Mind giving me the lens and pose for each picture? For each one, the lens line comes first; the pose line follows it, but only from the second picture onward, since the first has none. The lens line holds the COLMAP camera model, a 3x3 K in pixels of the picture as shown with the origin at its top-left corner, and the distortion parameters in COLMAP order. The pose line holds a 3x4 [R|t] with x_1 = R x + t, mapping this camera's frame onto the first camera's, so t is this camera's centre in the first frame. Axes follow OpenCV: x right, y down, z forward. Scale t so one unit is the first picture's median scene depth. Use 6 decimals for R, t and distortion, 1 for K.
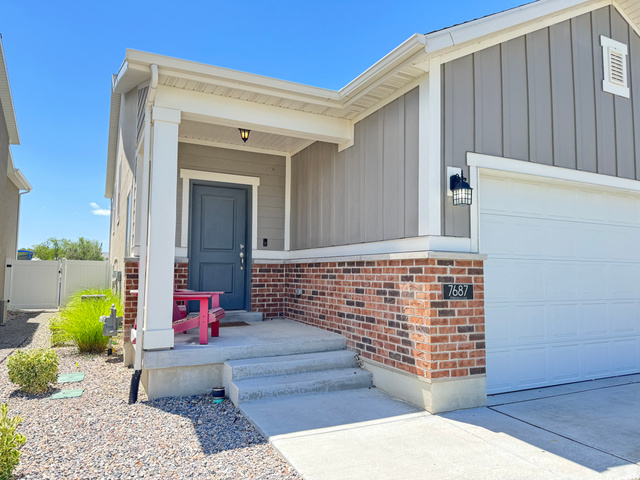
lens RADIAL K [[452.8, 0, 322.9], [0, 452.8, 238.7], [0, 0, 1]] dist [0.042074, -0.051841]
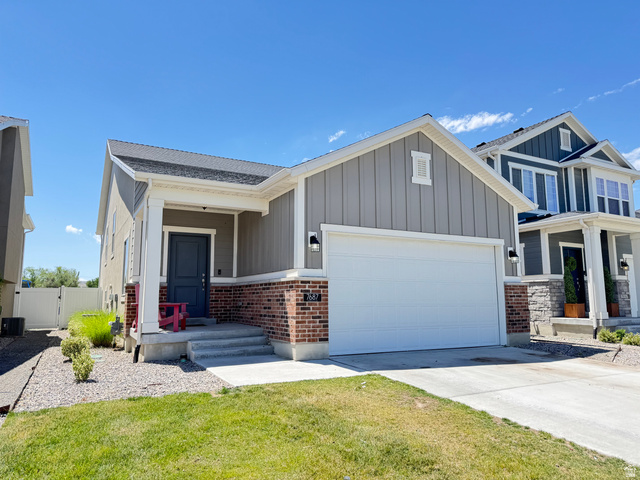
lens RADIAL K [[452.8, 0, 332.9], [0, 452.8, 234.8], [0, 0, 1]] dist [0.042074, -0.051841]
pose [[0.998090, -0.008356, 0.061206, 0.215274], [0.012261, 0.997894, -0.063694, -0.019568], [-0.060545, 0.064323, 0.996091, -0.735323]]
